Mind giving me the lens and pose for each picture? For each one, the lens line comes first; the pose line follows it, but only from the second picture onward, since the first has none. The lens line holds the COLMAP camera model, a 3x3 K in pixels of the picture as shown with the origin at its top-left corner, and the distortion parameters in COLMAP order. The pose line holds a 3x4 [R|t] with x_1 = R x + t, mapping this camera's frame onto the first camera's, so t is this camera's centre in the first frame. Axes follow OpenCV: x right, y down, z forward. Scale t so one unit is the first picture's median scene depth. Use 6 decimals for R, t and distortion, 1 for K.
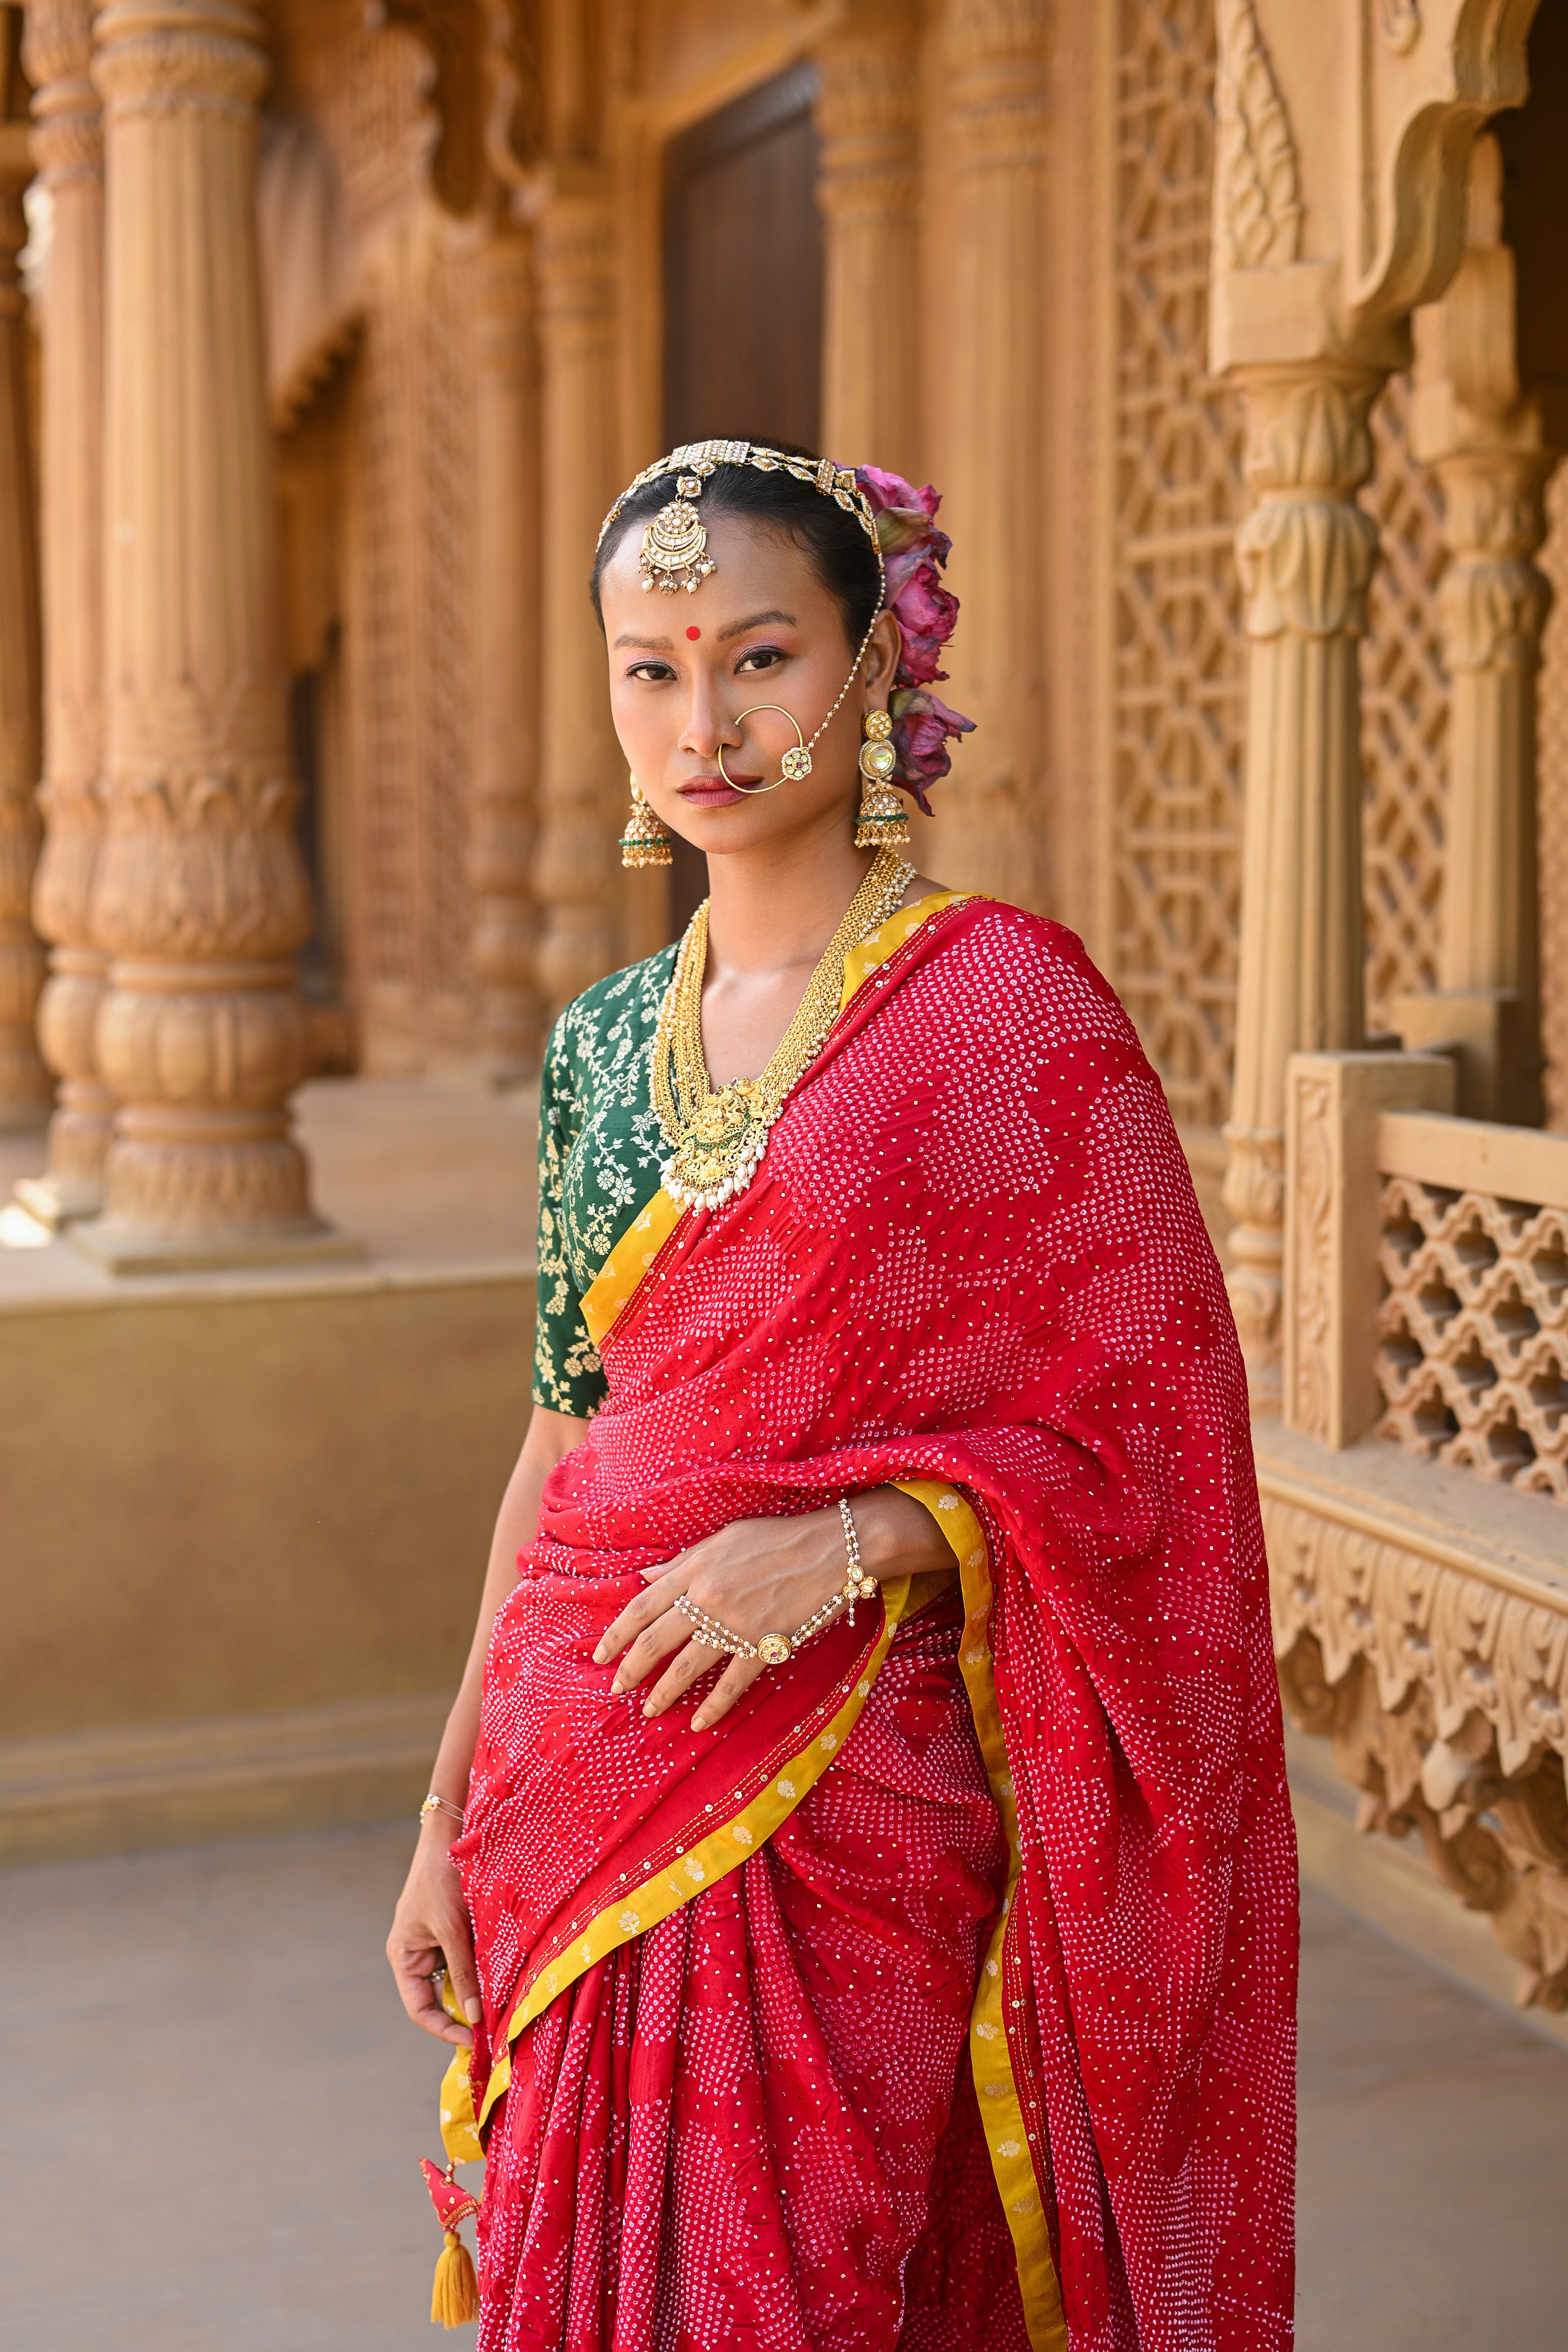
lens RADIAL K [[3177.7, 0, 784.0], [0, 3177.7, 1176.0], [0, 0, 1]] dist [-0.006136, 0.028139]
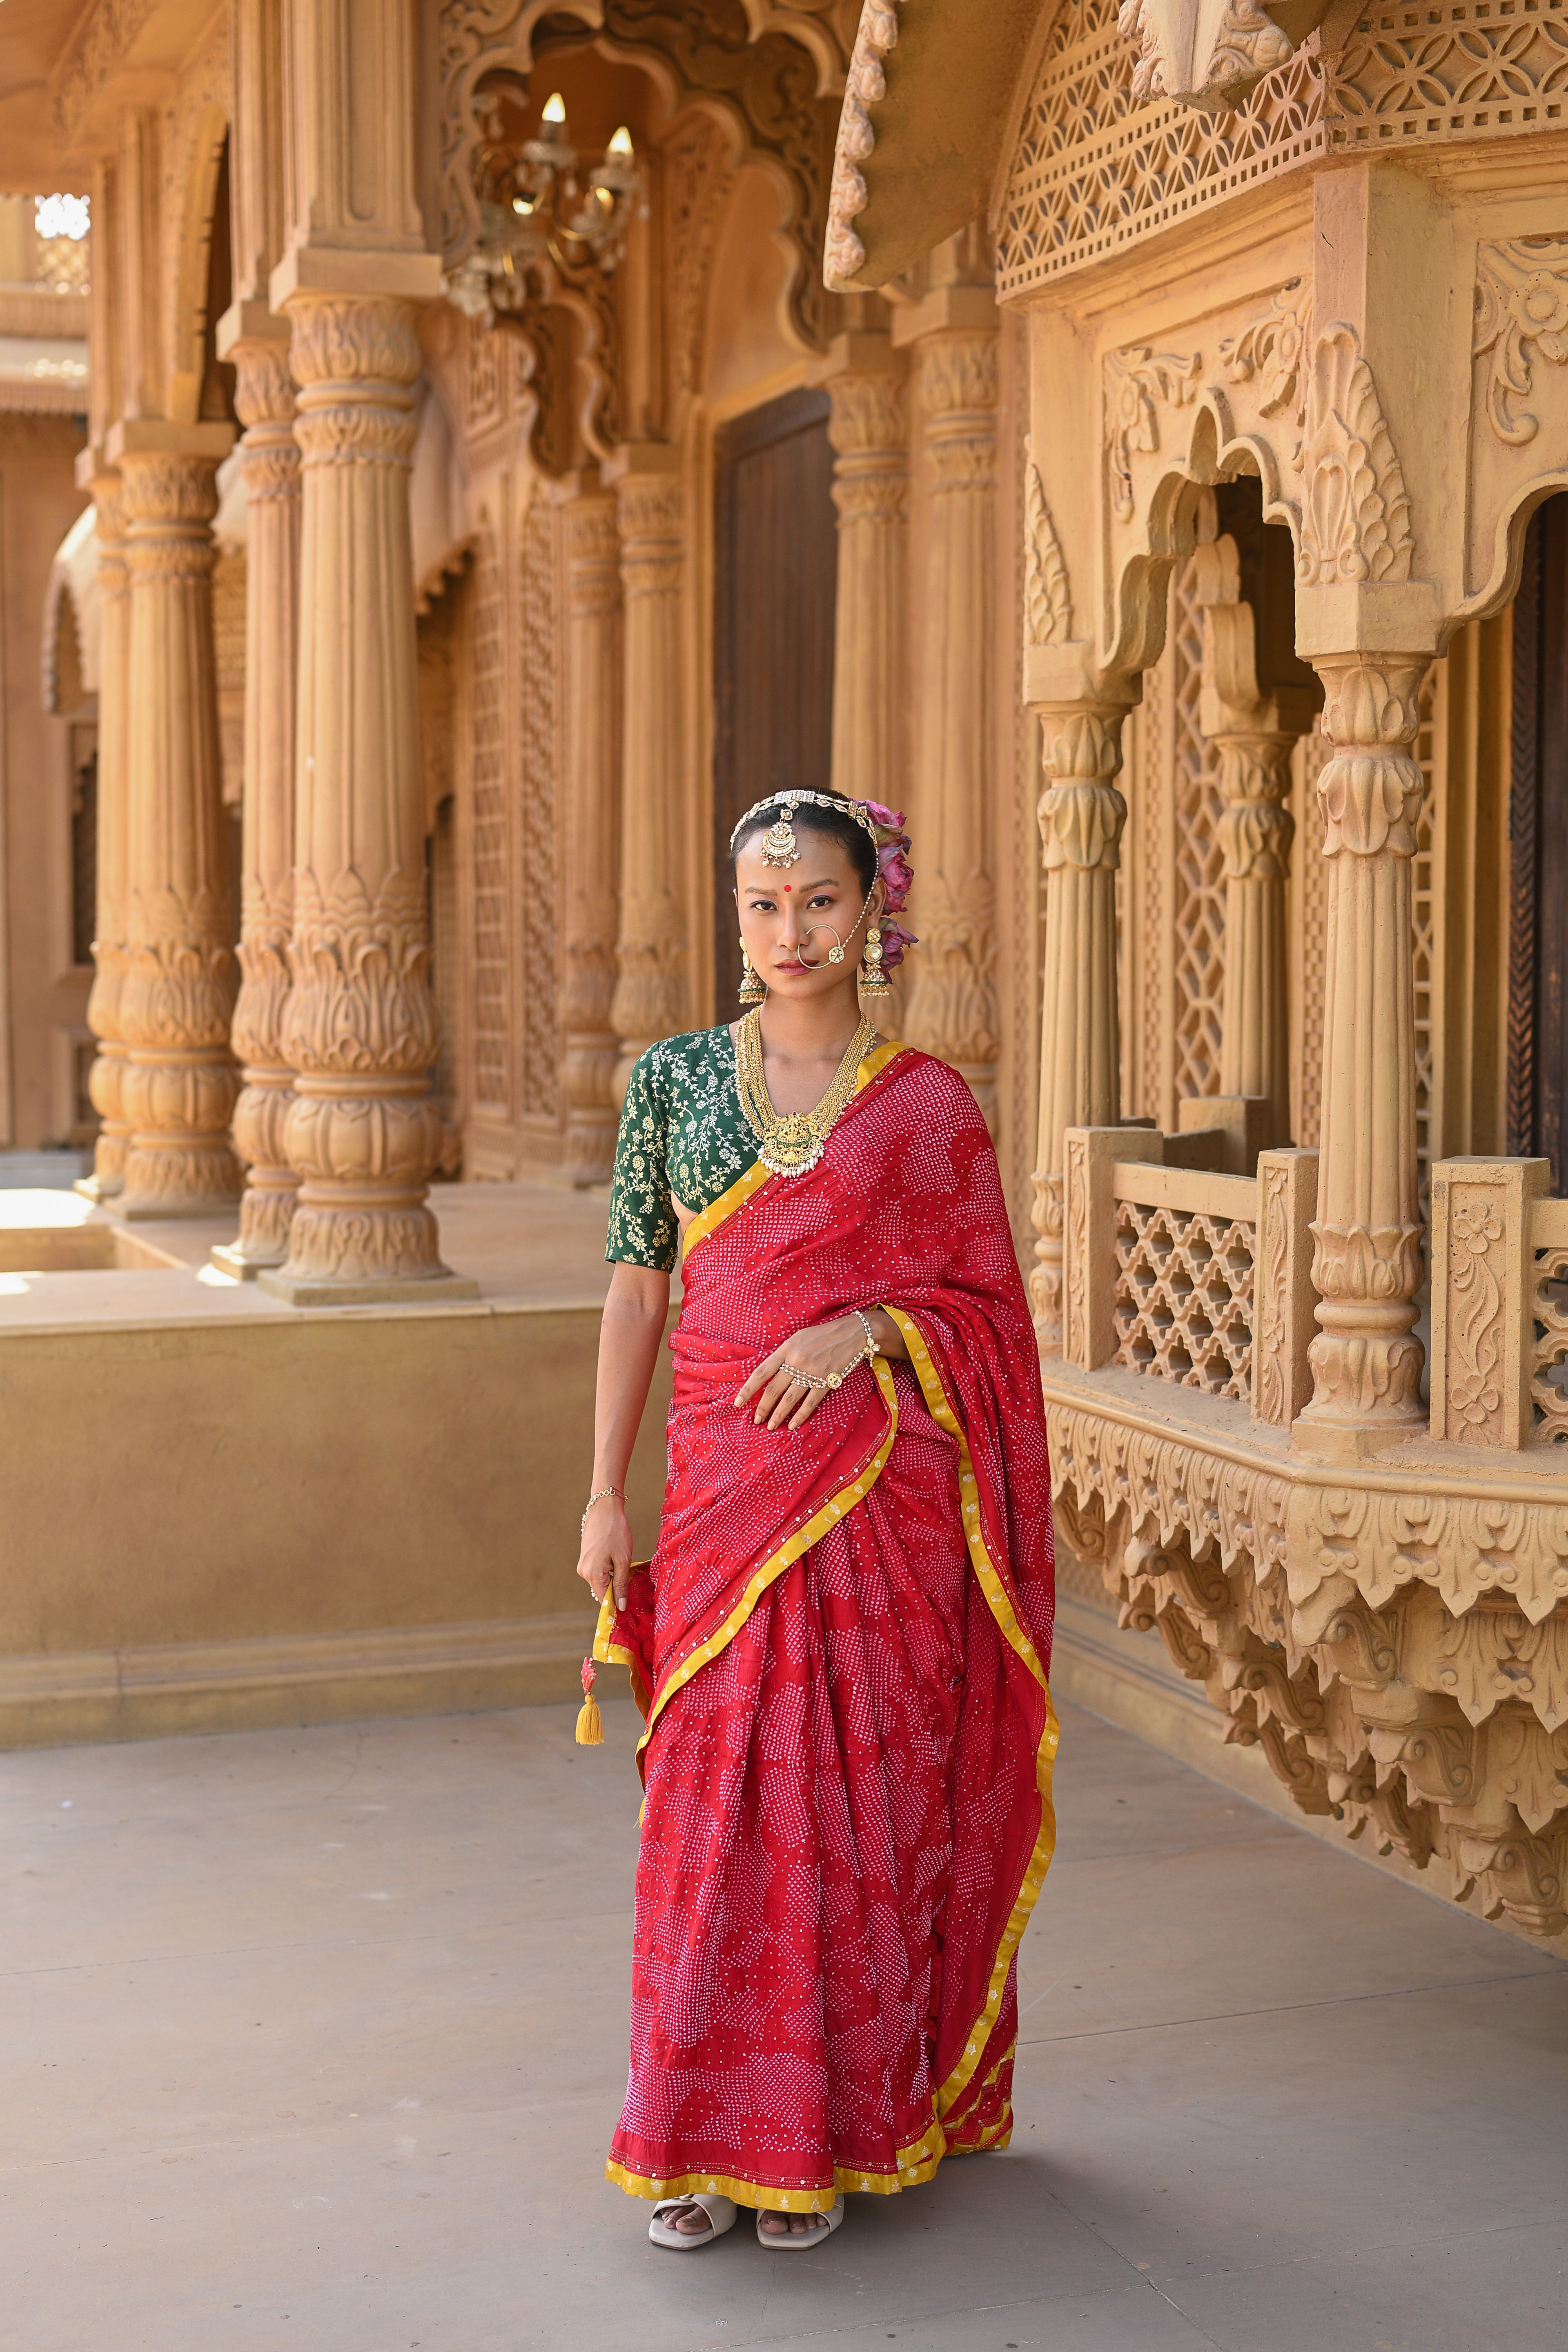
lens RADIAL K [[3177.7, 0, 784.0], [0, 3177.7, 1176.0], [0, 0, 1]] dist [-0.006136, 0.028139]
pose [[0.999615, 0.006378, -0.027012, 0.036924], [-0.007540, 0.999041, -0.043141, 0.034552], [0.026711, 0.043328, 0.998704, -0.371100]]
